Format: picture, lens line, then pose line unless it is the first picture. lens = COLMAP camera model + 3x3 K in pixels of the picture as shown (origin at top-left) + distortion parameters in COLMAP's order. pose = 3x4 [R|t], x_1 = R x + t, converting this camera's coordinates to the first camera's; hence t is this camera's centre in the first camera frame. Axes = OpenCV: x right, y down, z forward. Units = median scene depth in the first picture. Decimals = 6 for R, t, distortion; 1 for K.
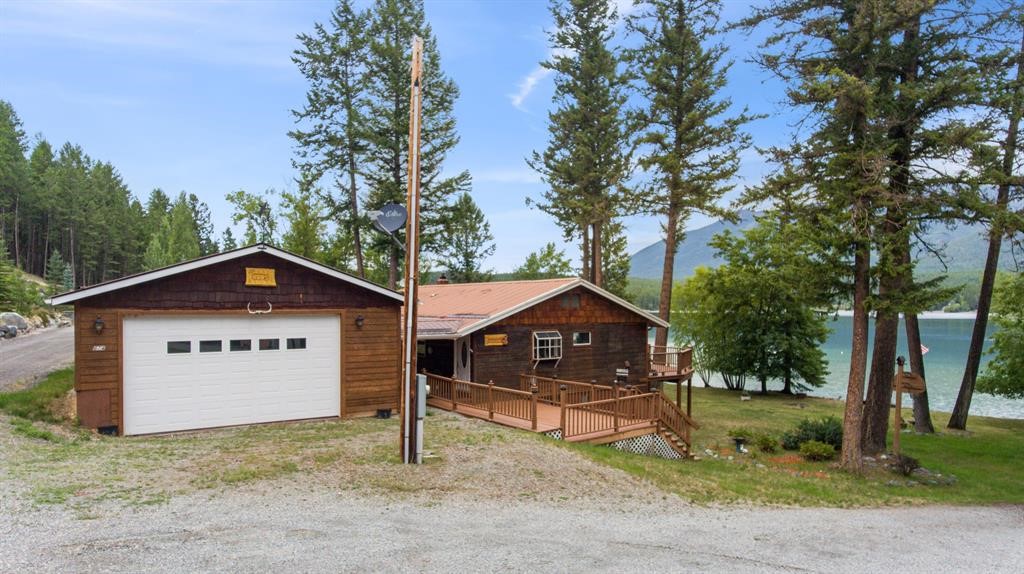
lens RADIAL K [[602.6, 0, 499.7], [0, 602.6, 328.2], [0, 0, 1]] dist [-0.000695, 0.002393]
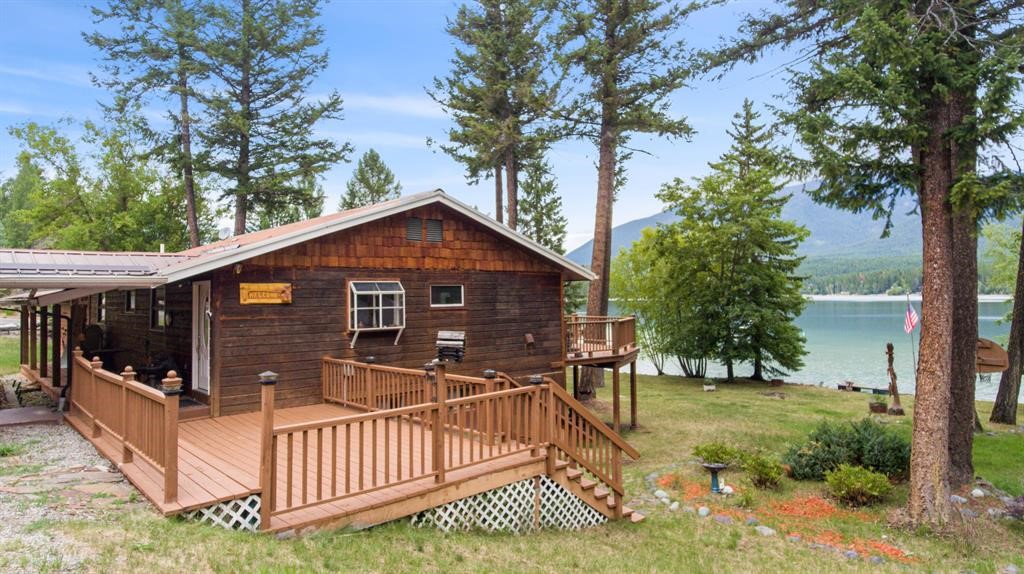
lens RADIAL K [[602.6, 0, 512.6], [0, 602.6, 286.6], [0, 0, 1]] dist [-0.000695, 0.002393]
pose [[0.995810, -0.014288, 0.090321, 0.119071], [0.019578, 0.998127, -0.057965, 0.035532], [-0.089324, 0.059490, 0.994224, 0.329426]]
